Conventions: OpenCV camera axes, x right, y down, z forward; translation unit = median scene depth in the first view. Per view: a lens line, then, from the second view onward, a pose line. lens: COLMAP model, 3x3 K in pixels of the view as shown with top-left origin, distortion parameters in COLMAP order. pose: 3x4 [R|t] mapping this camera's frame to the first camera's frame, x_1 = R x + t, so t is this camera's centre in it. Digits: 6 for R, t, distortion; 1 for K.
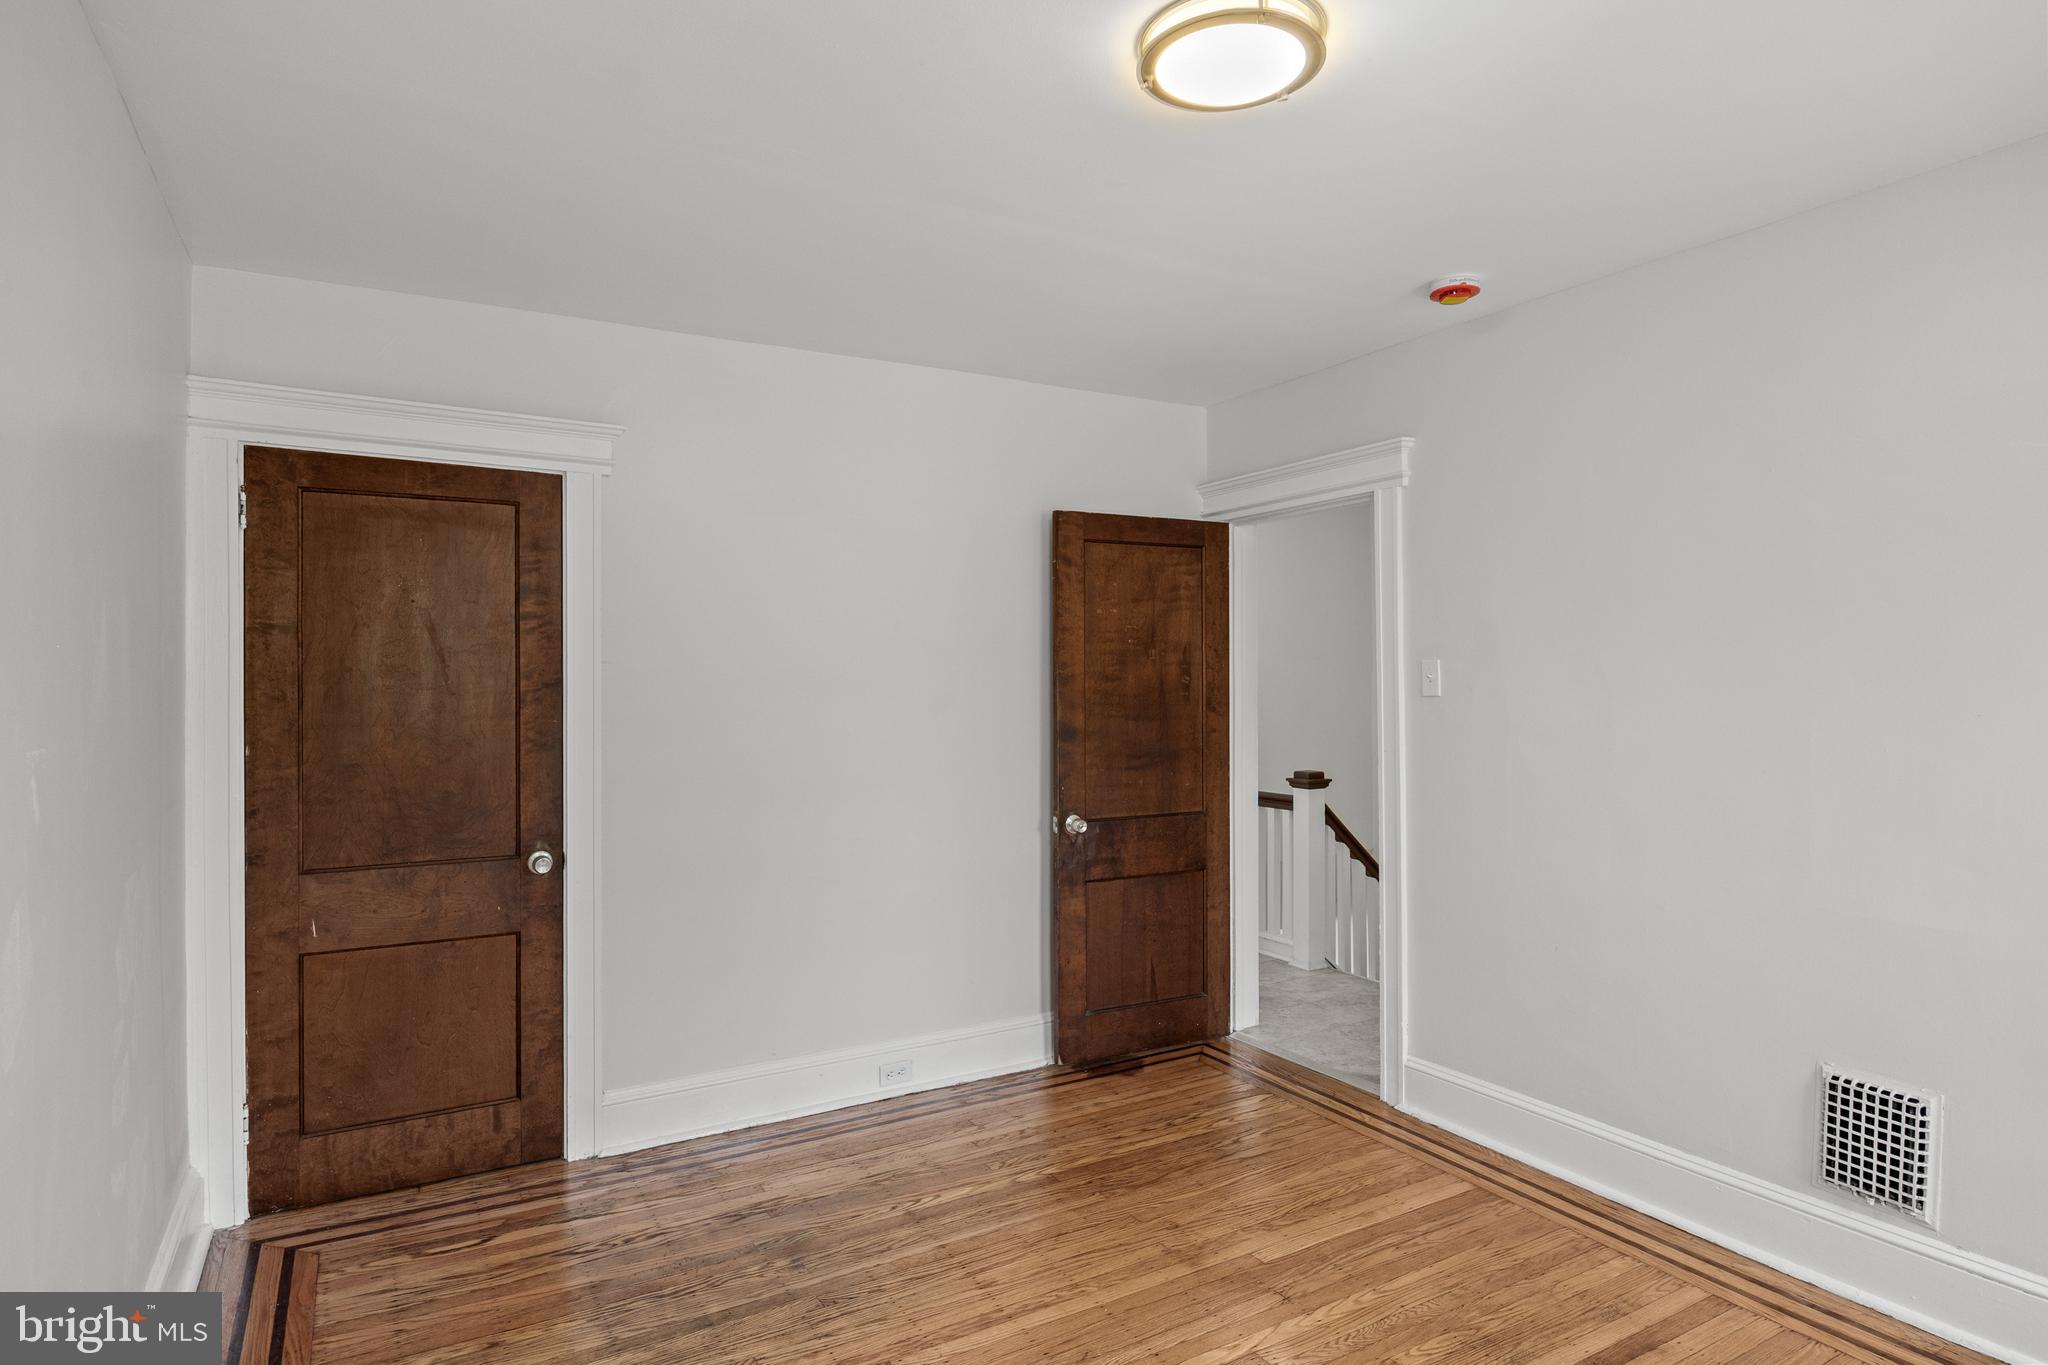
lens RADIAL K [[1173.5, 0, 1028.7], [0, 1173.5, 680.5], [0, 0, 1]] dist [0.001516, -0.000121]
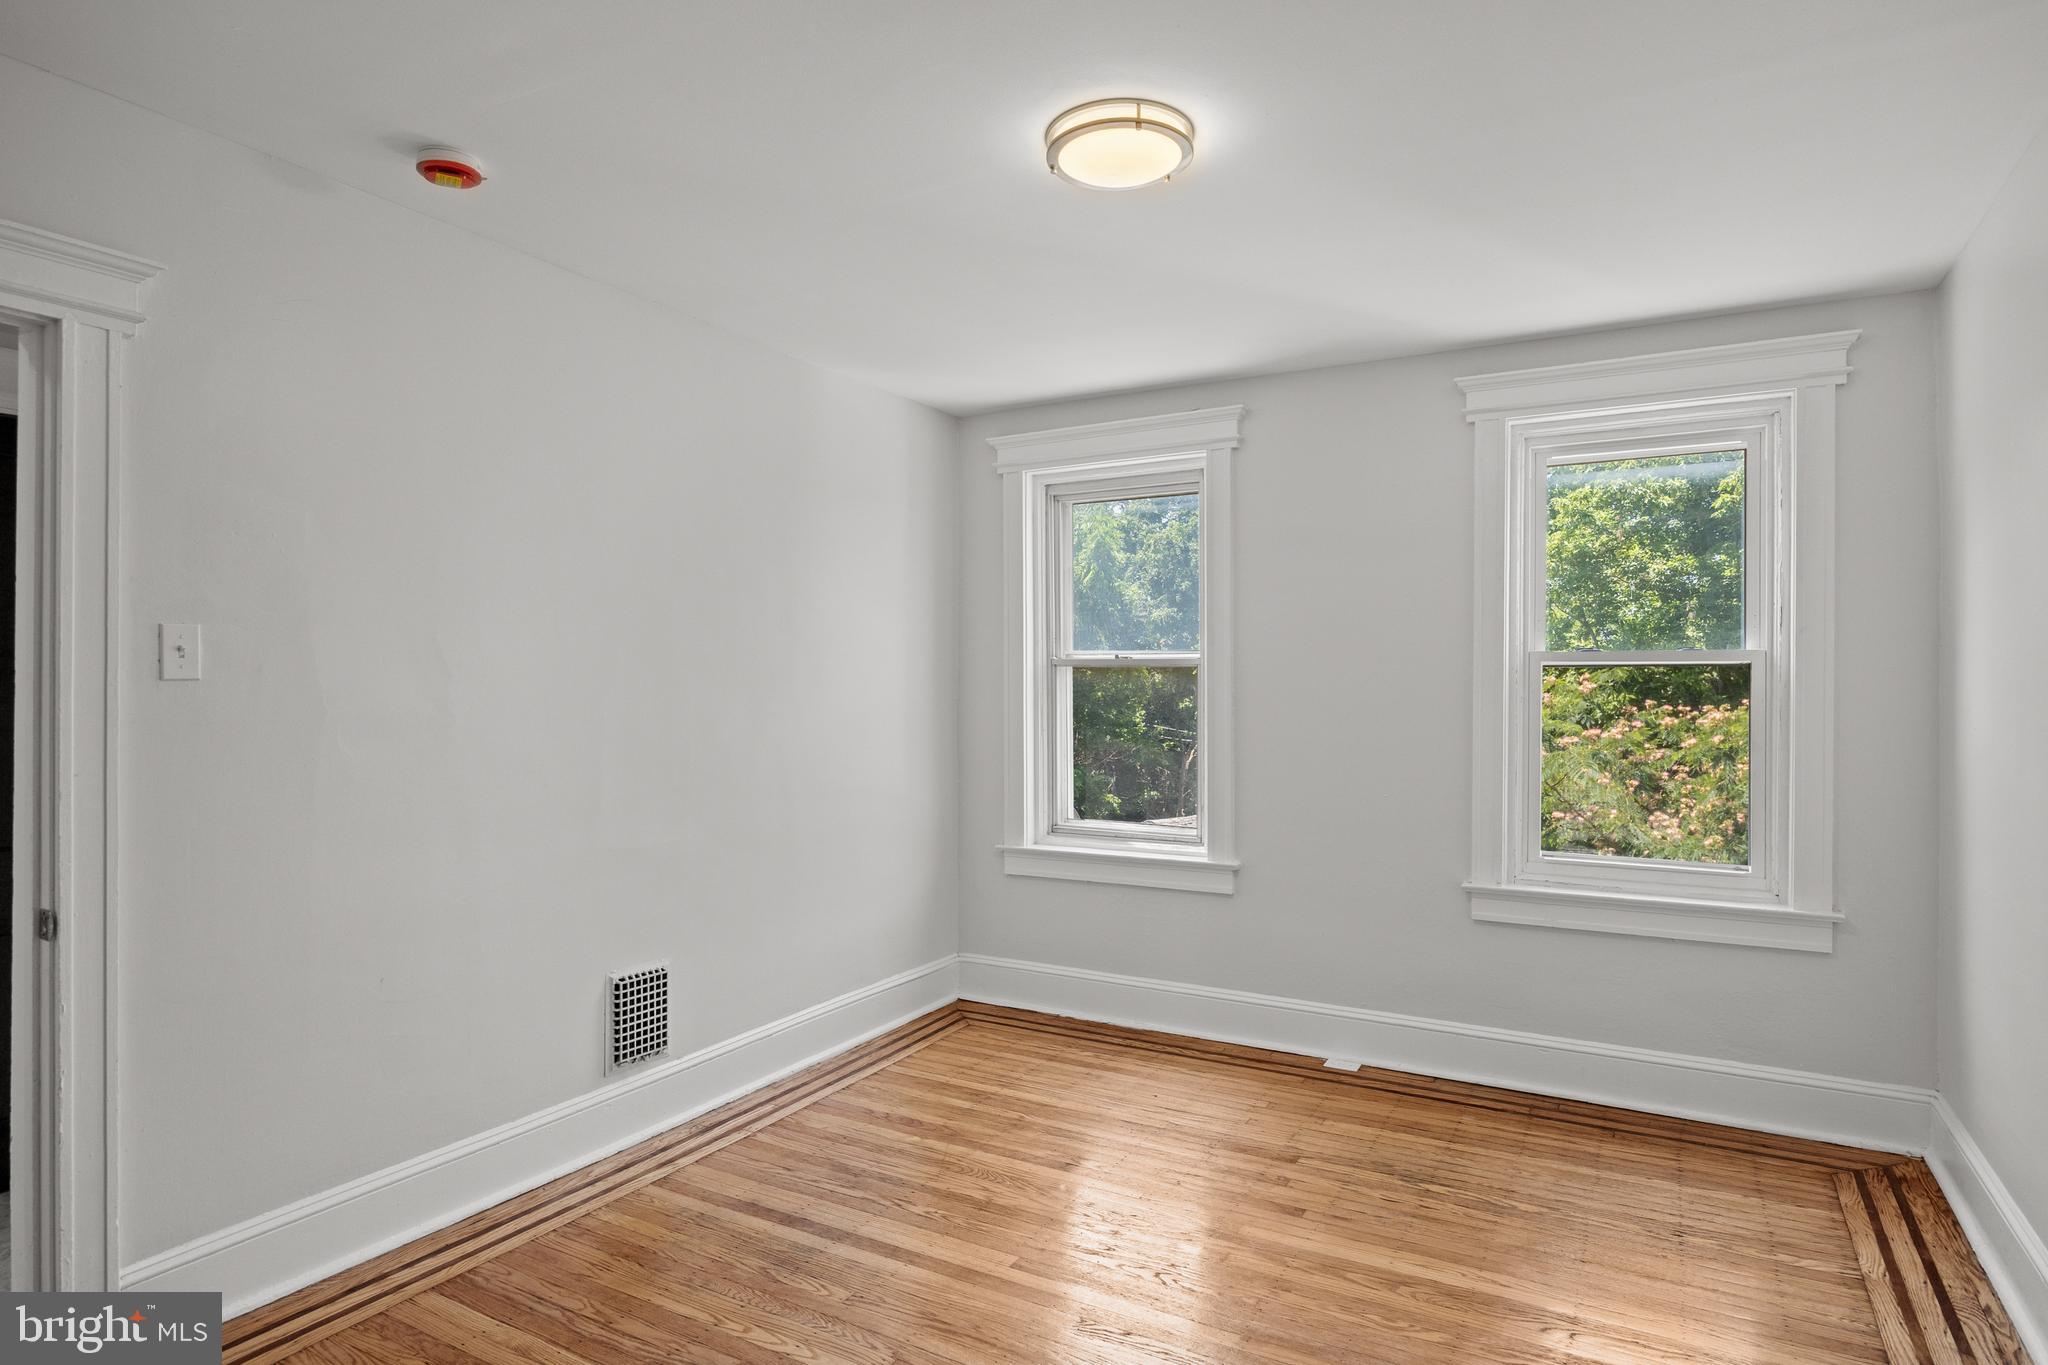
lens RADIAL K [[1173.5, 0, 1016.0], [0, 1173.5, 688.8], [0, 0, 1]] dist [0.001516, -0.000121]
pose [[-0.513238, -0.001228, 0.858246, -0.586481], [-0.001050, 0.999999, 0.000802, 0.022662], [-0.858246, -0.000489, -0.513239, 1.225073]]
